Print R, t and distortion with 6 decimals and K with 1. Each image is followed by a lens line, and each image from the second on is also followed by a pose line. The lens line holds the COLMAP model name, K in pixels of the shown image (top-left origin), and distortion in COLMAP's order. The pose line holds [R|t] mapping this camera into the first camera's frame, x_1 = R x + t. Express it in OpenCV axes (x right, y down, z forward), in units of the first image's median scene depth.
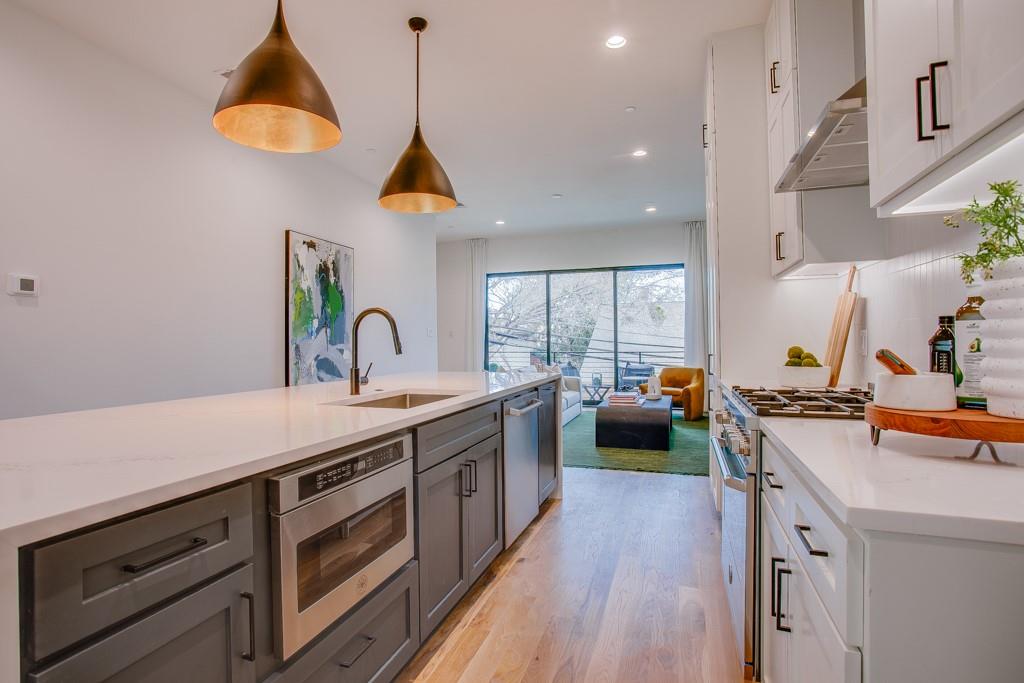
lens RADIAL K [[505.3, 0, 472.3], [0, 505.3, 336.9], [0, 0, 1]] dist [-0.057554, 0.000037]
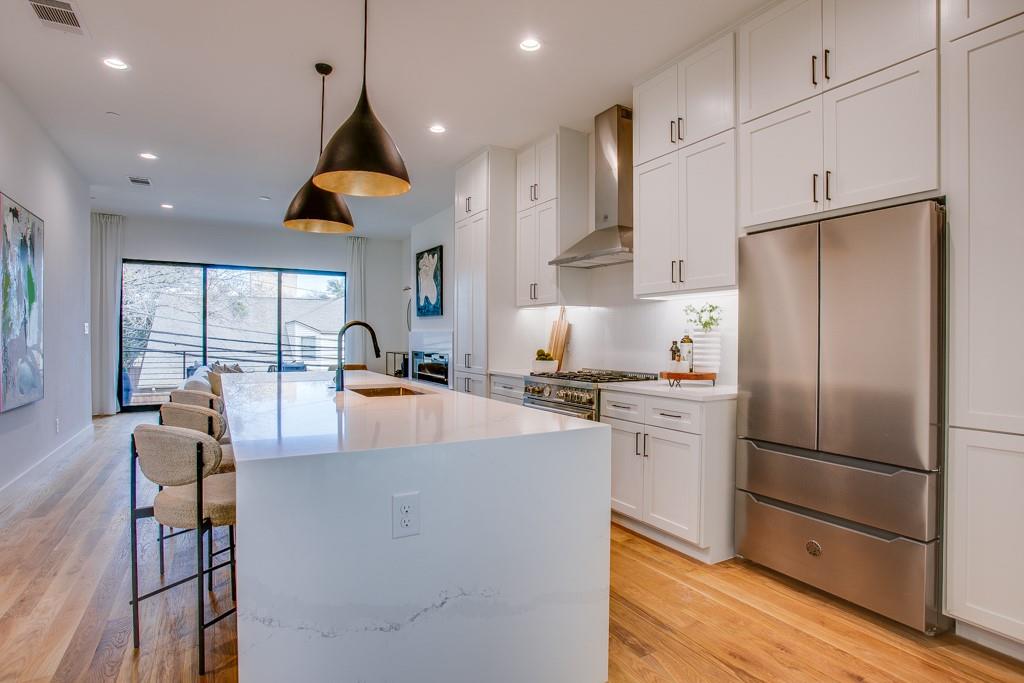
lens RADIAL K [[533.8, 0, 500.5], [0, 533.8, 337.7], [0, 0, 1]] dist [-0.053471, 0.000099]
pose [[0.632226, 0.011511, 0.774698, -0.436813], [-0.017476, 0.999847, -0.000593, -0.009001], [-0.774587, -0.013164, 0.632331, -0.047419]]
